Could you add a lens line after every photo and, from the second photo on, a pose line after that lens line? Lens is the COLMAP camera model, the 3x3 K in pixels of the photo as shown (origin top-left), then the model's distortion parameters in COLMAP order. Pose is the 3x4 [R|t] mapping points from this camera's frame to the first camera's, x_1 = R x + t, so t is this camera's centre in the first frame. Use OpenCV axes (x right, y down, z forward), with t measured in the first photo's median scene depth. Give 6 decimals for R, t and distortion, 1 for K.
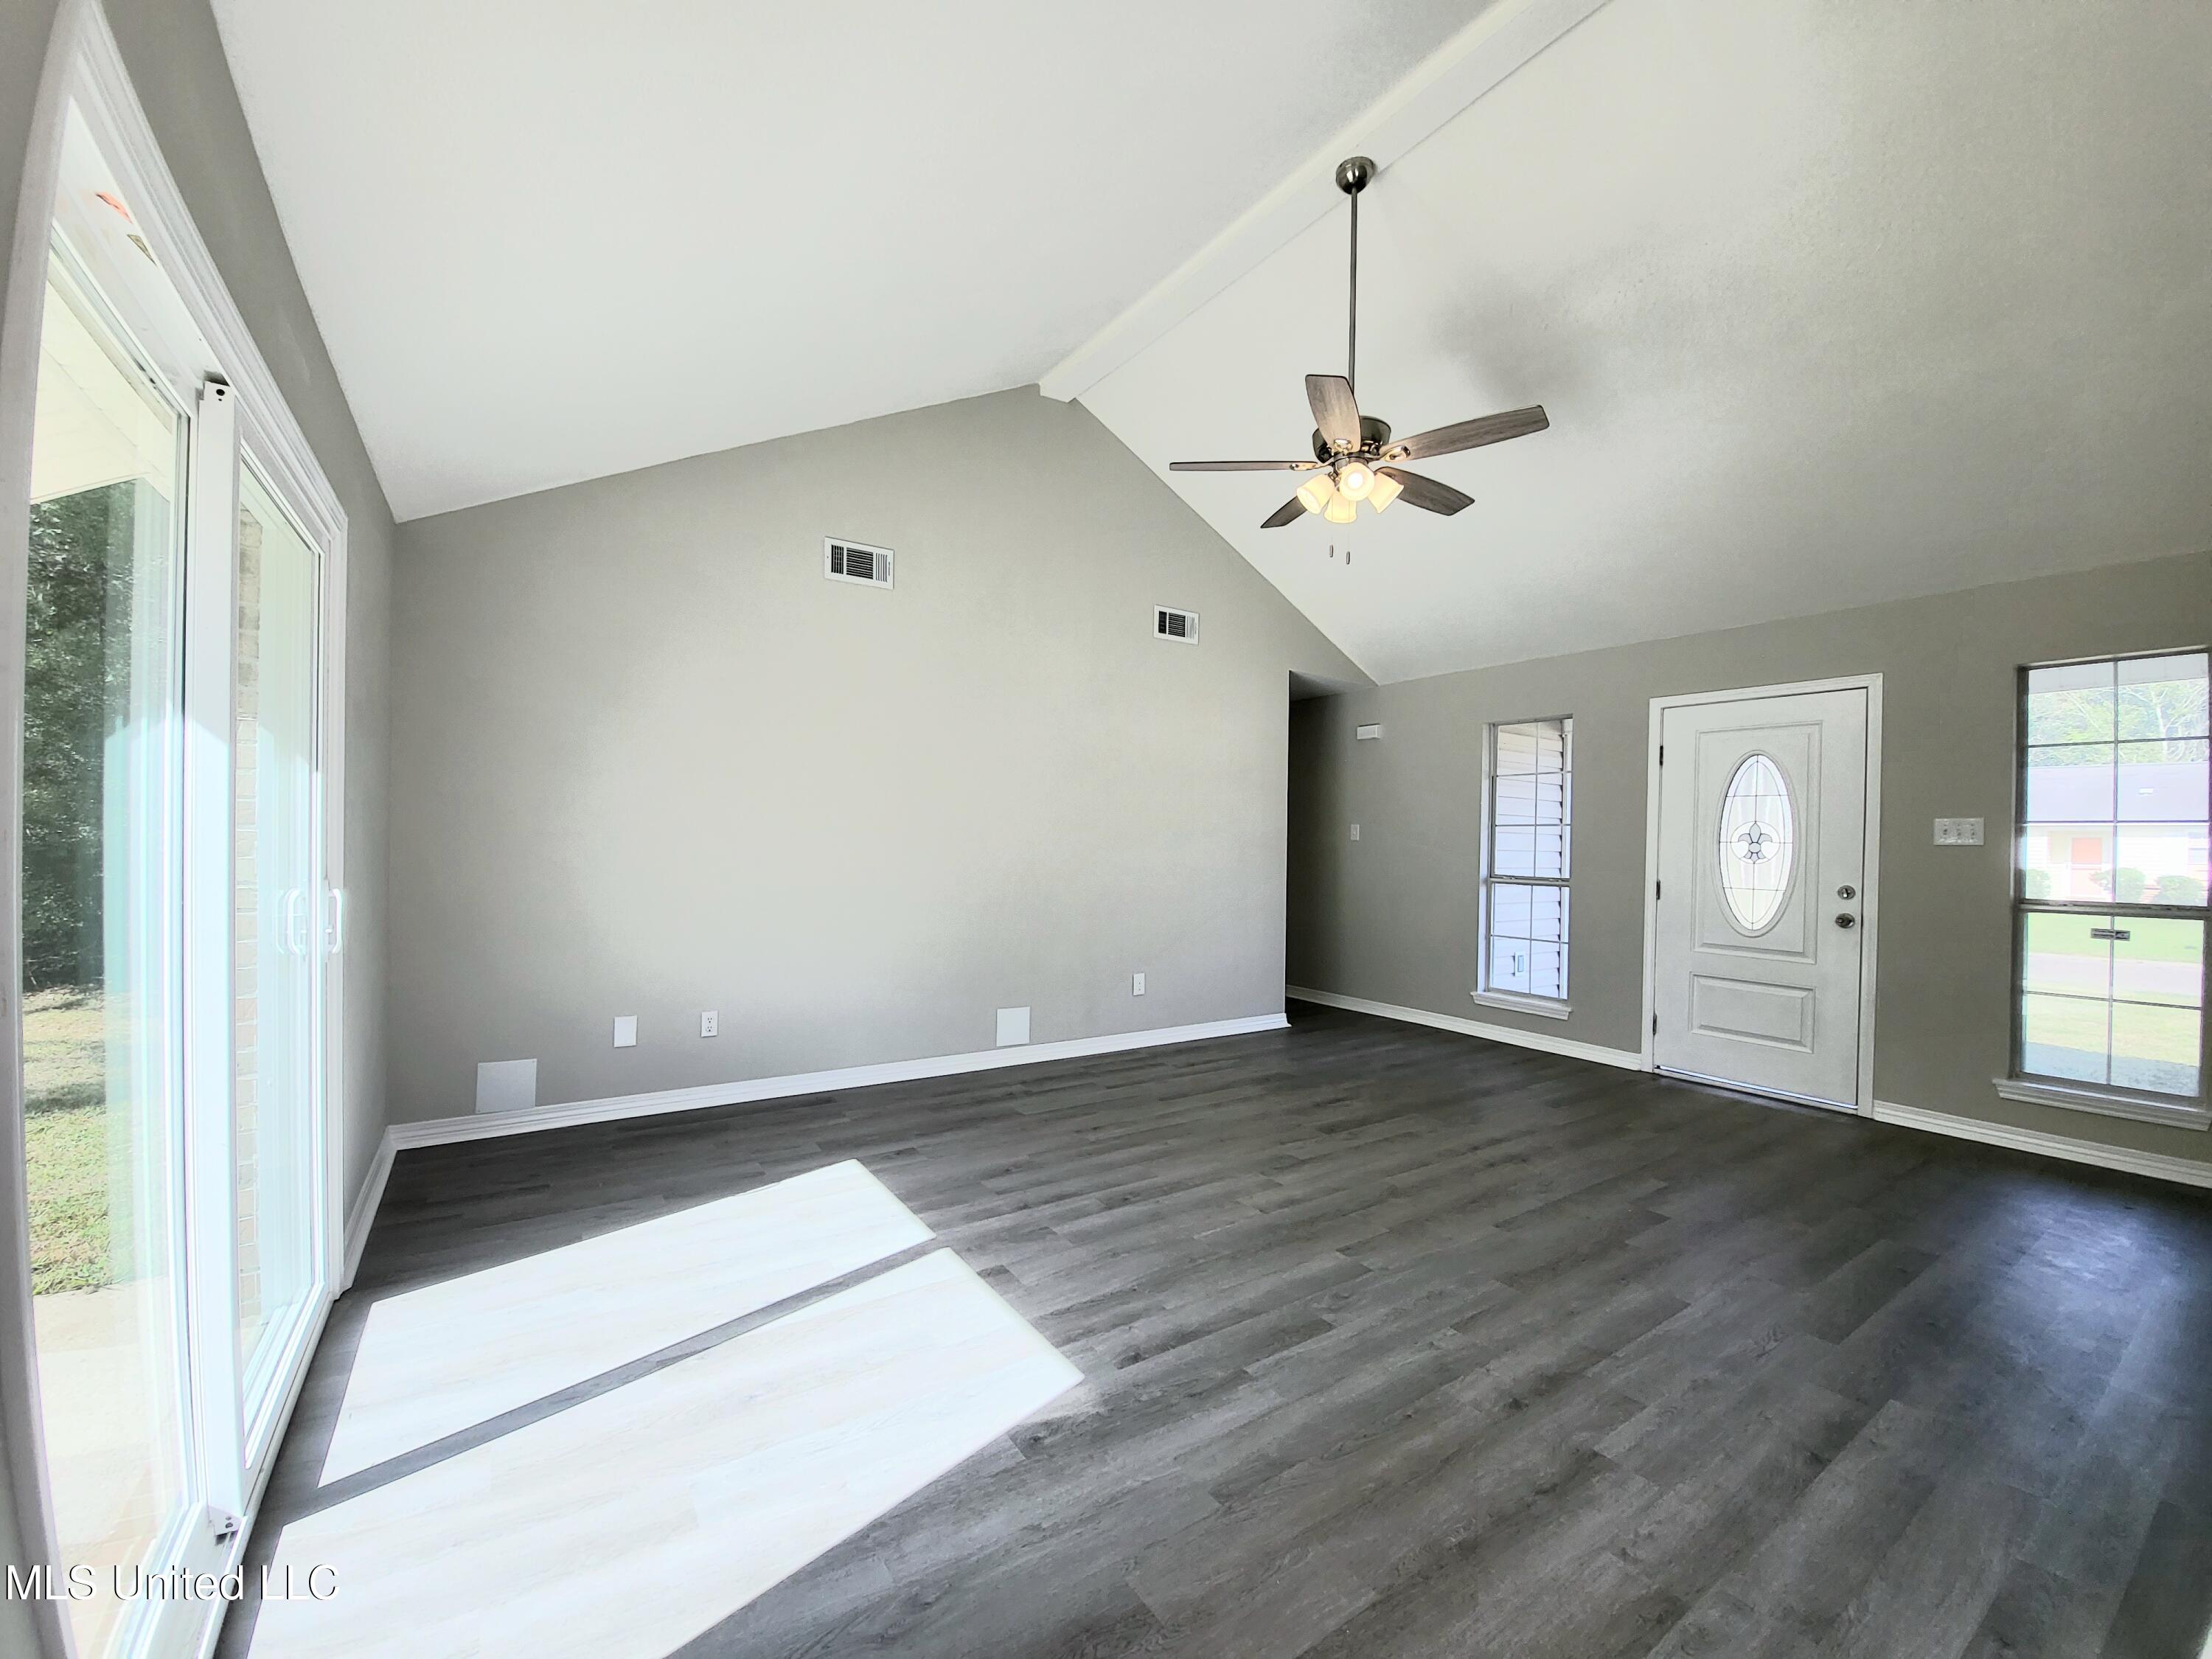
lens RADIAL K [[877.4, 0, 1095.6], [0, 877.4, 845.3], [0, 0, 1]] dist [-0.000161, -0.010623]
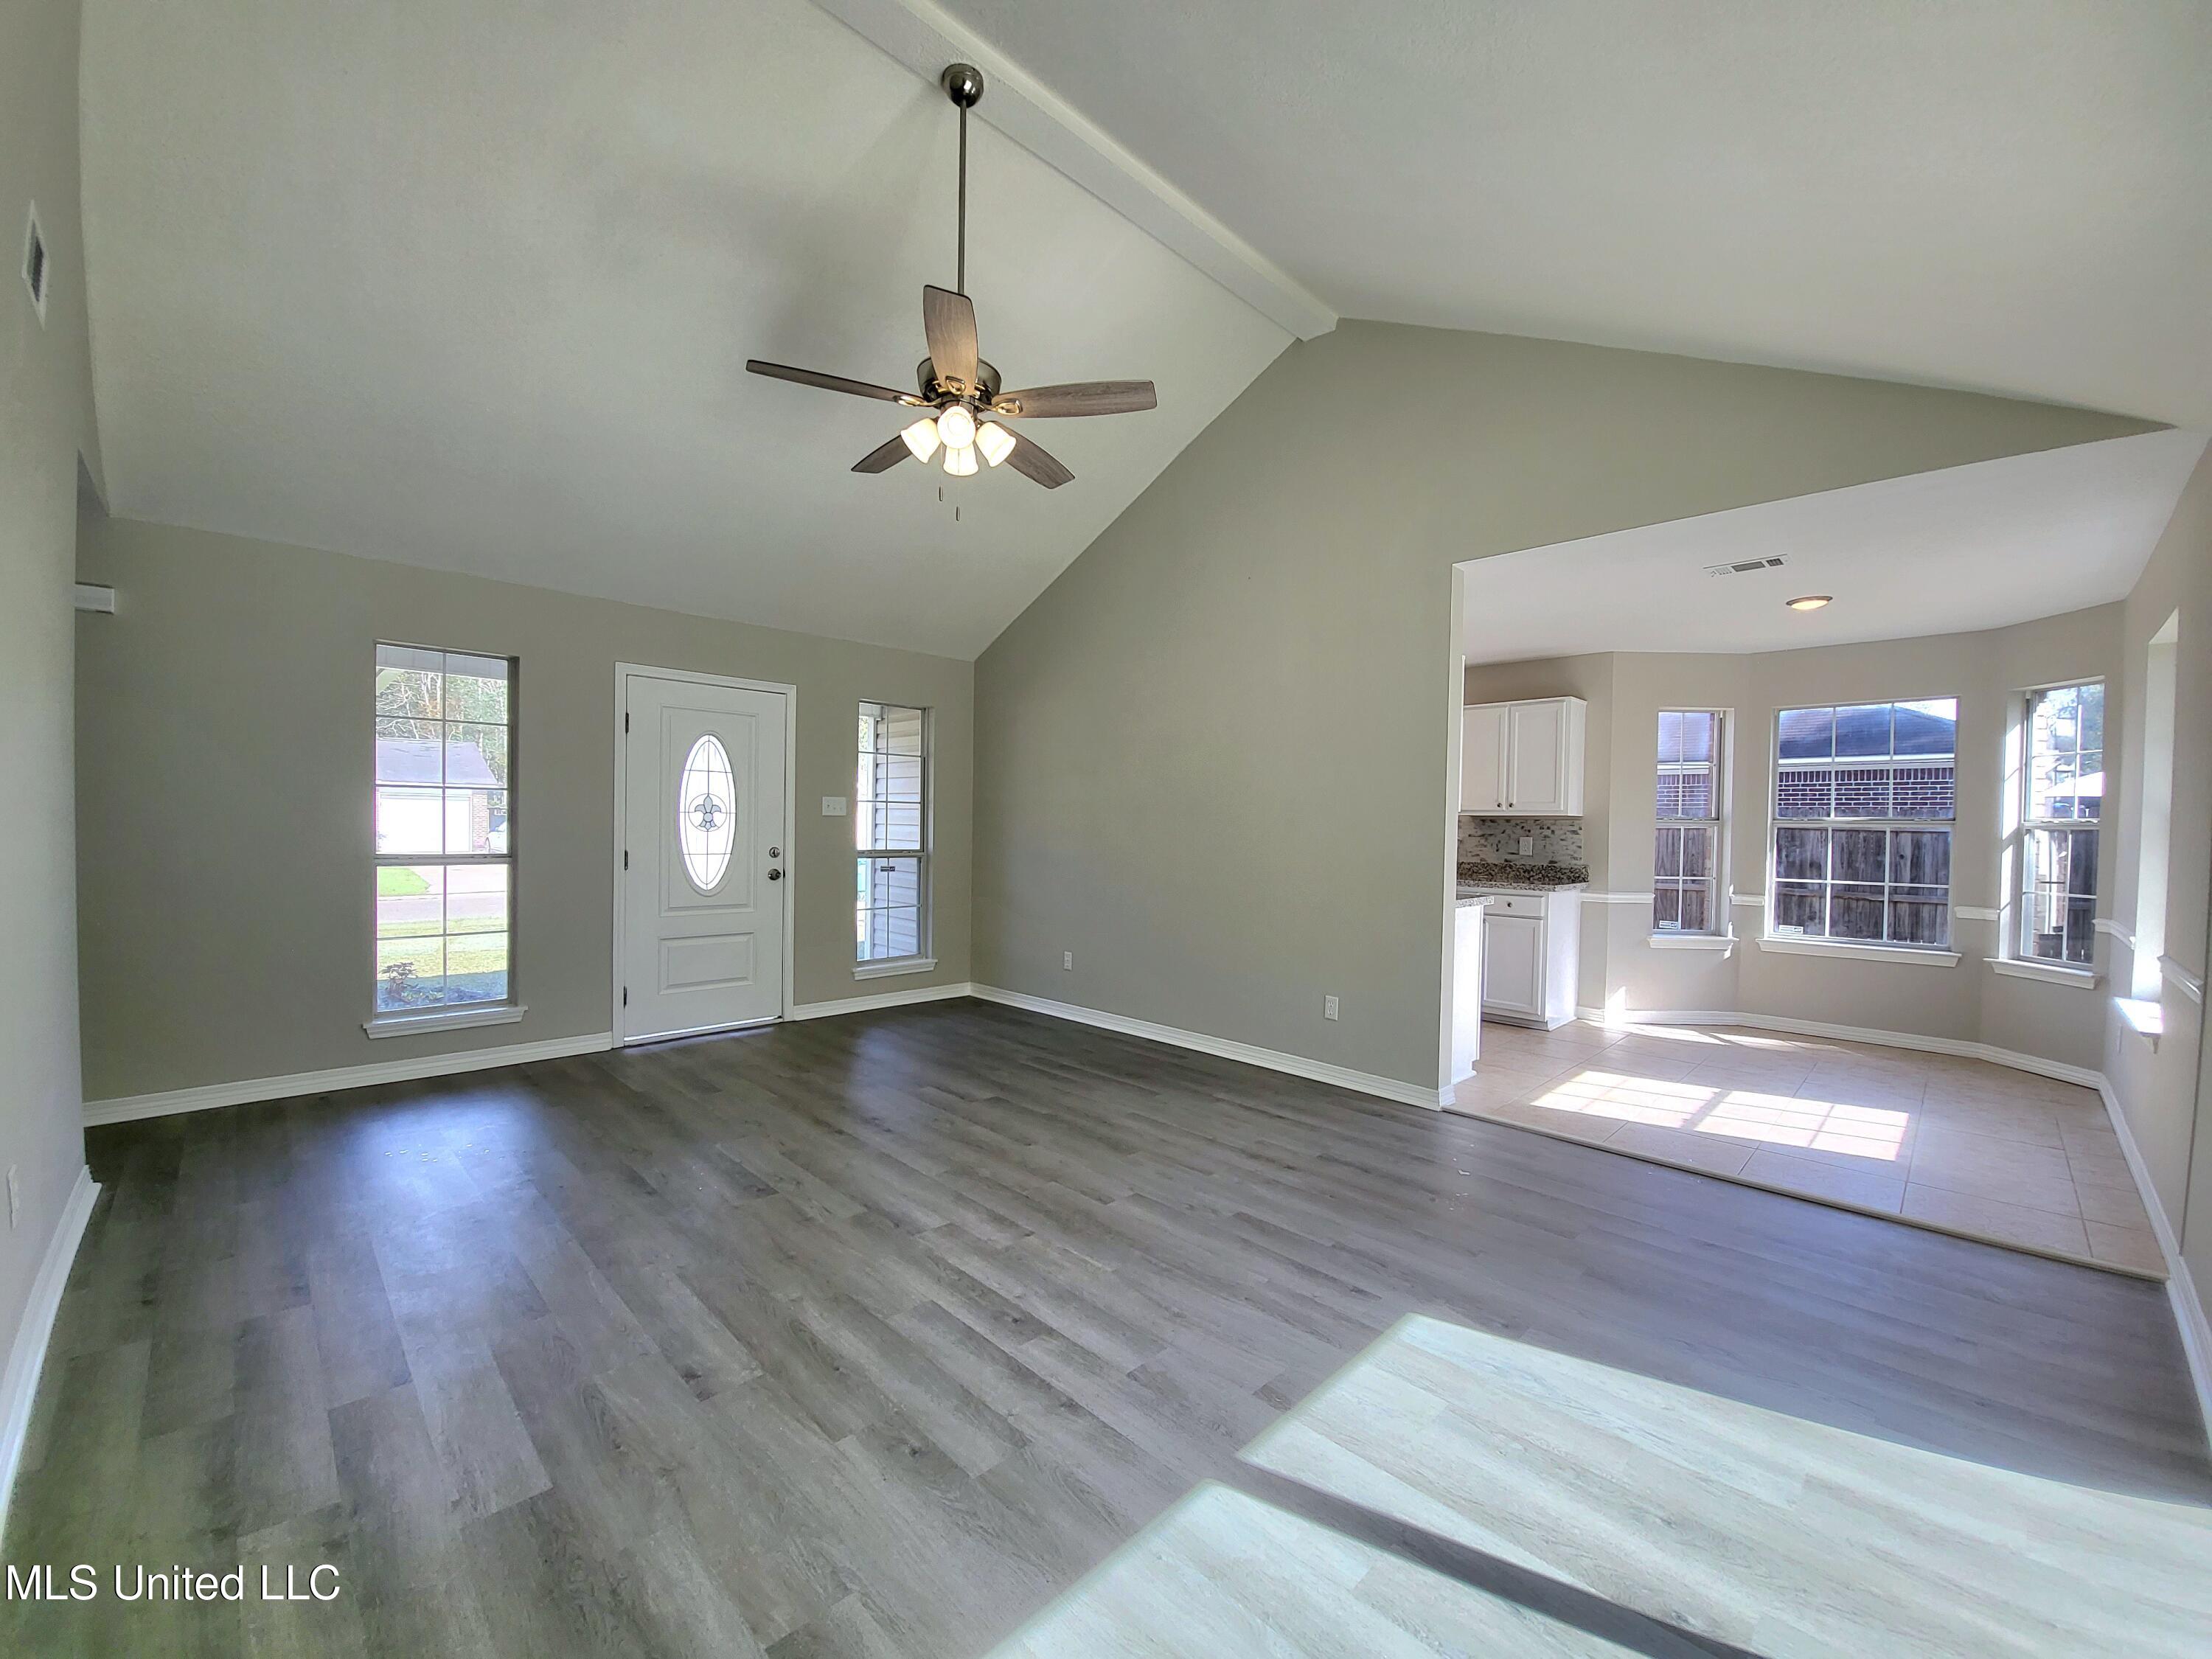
lens RADIAL K [[877.4, 0, 1095.6], [0, 877.4, 845.3], [0, 0, 1]] dist [-0.000161, -0.010623]
pose [[-0.188125, -0.045317, 0.981099, -0.582332], [-0.014876, 0.998952, 0.043289, -0.022438], [-0.982032, -0.006451, -0.188602, 0.923105]]
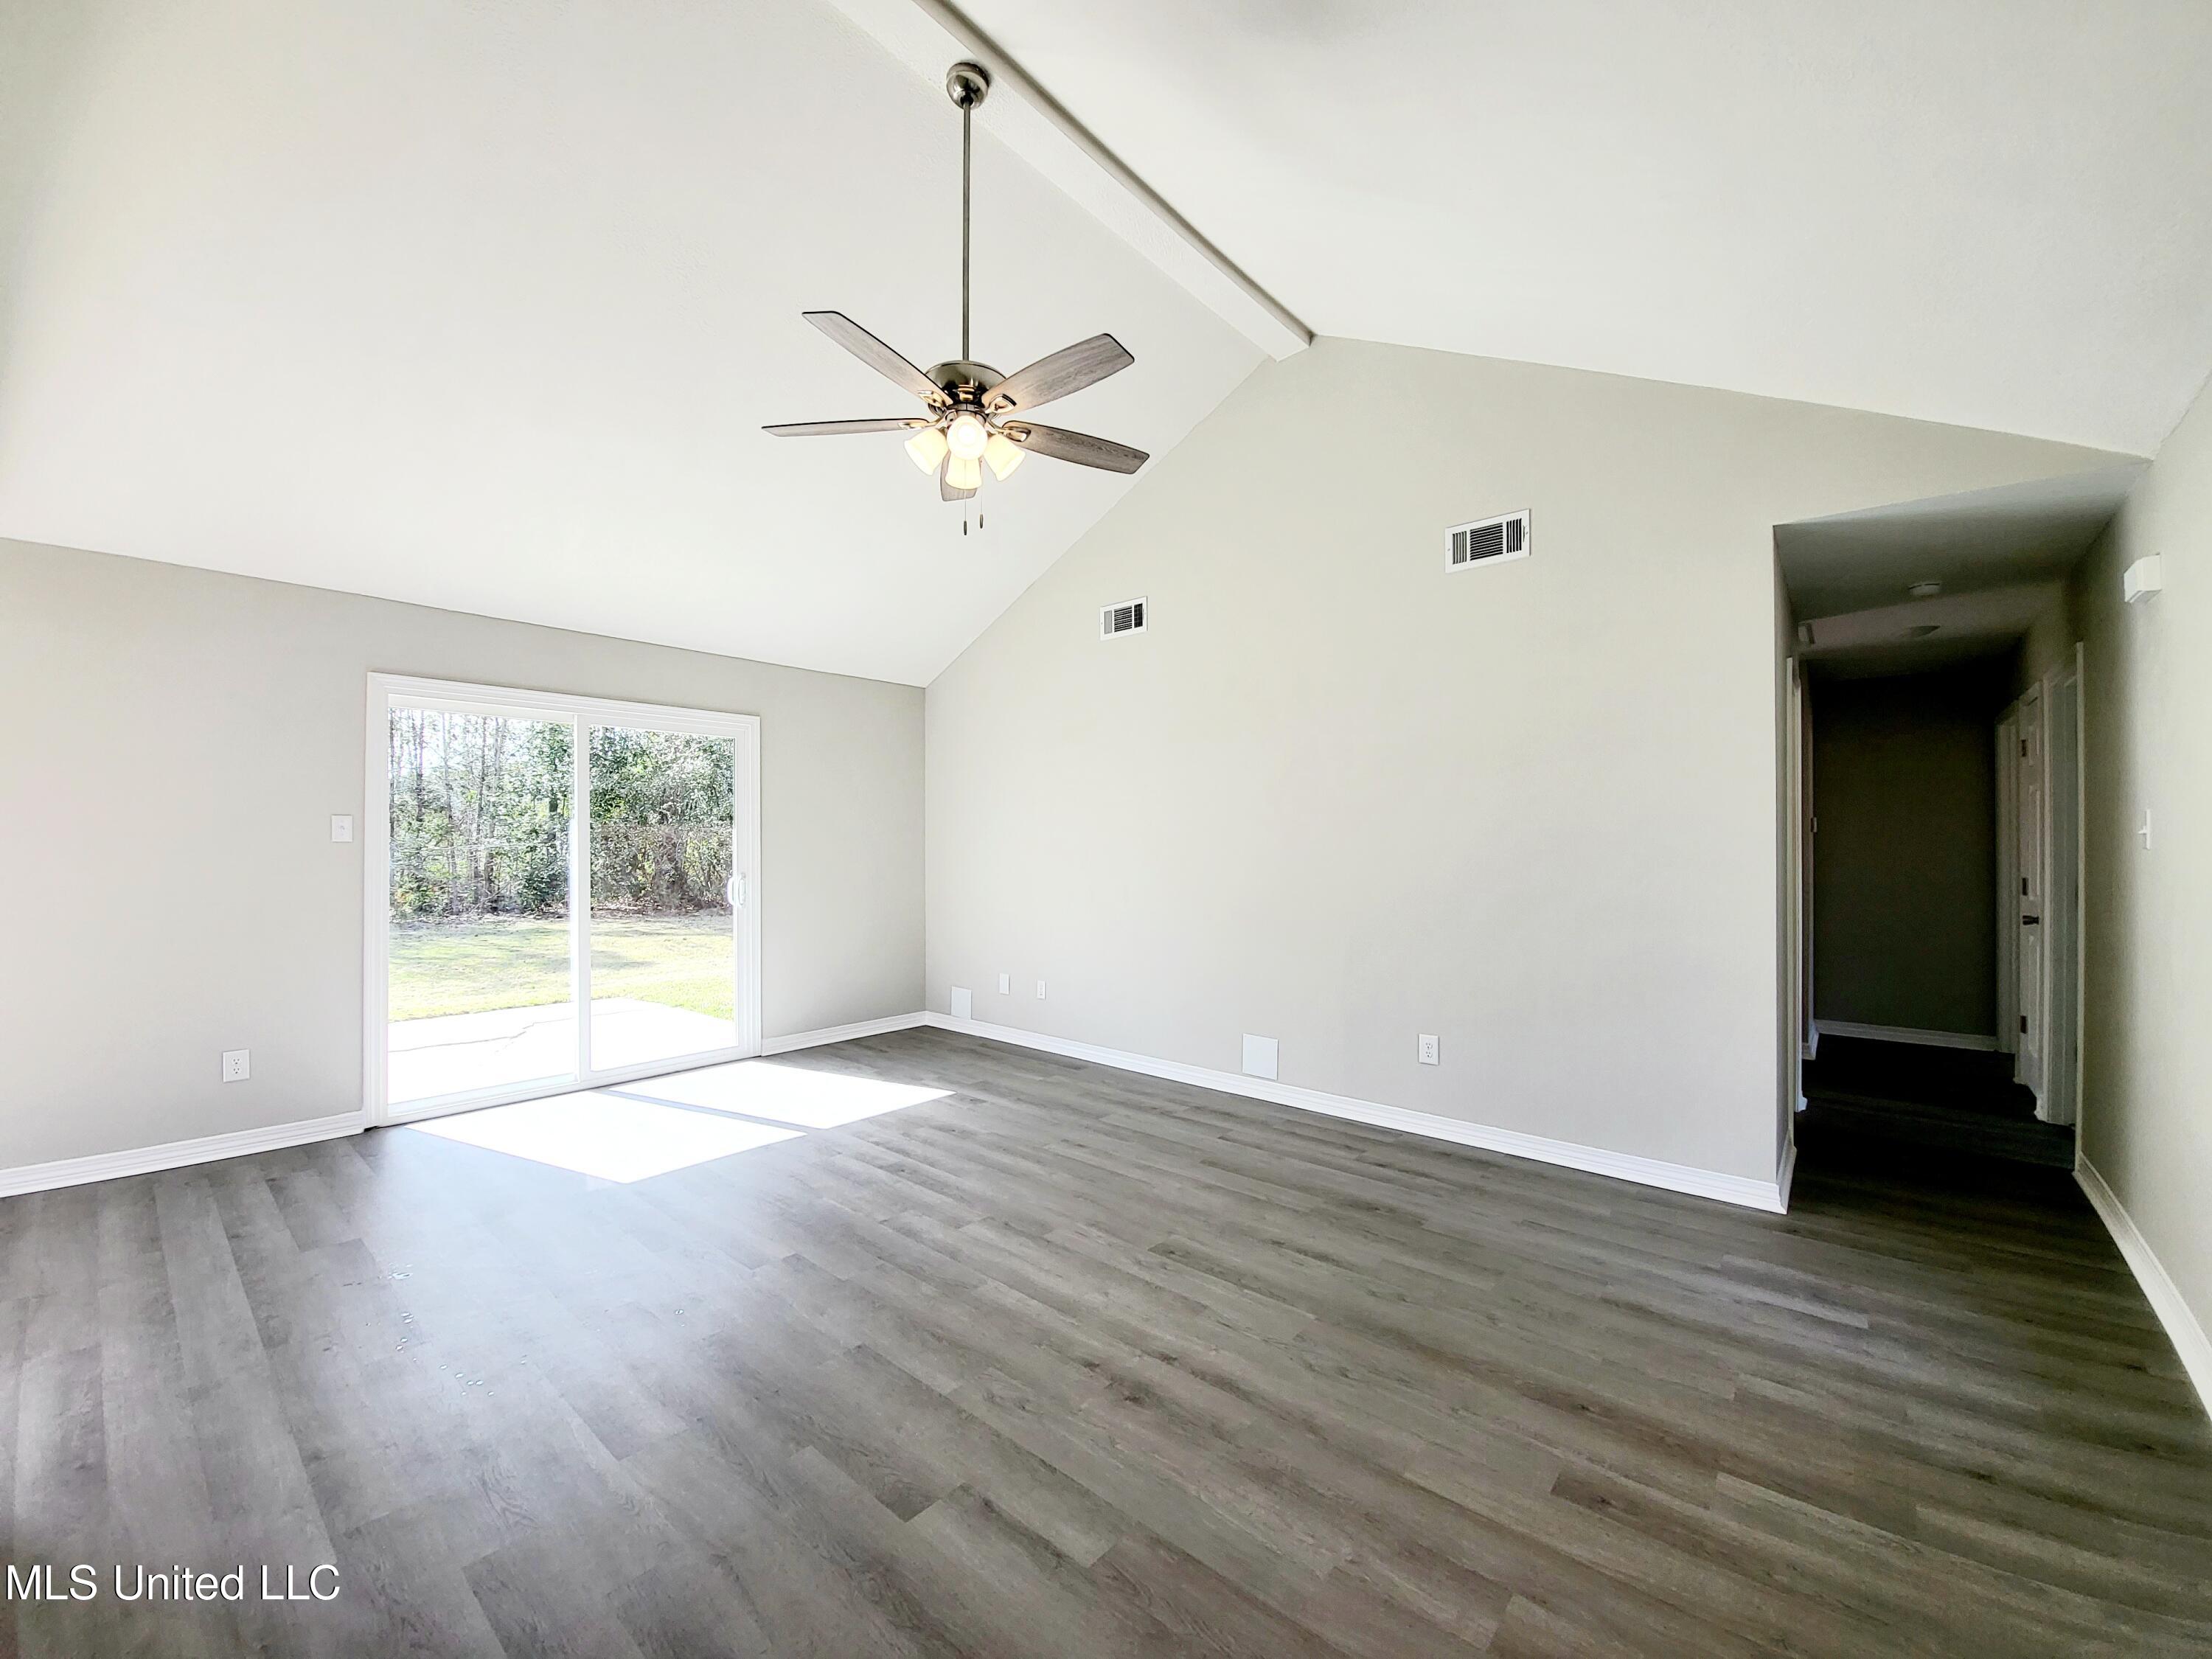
lens RADIAL K [[877.4, 0, 1095.6], [0, 877.4, 845.3], [0, 0, 1]] dist [-0.000161, -0.010623]
pose [[0.266862, -0.015205, -0.963615, 1.032110], [-0.002177, 0.999863, -0.016380, -0.000313], [0.963732, 0.006469, 0.266793, 0.802746]]
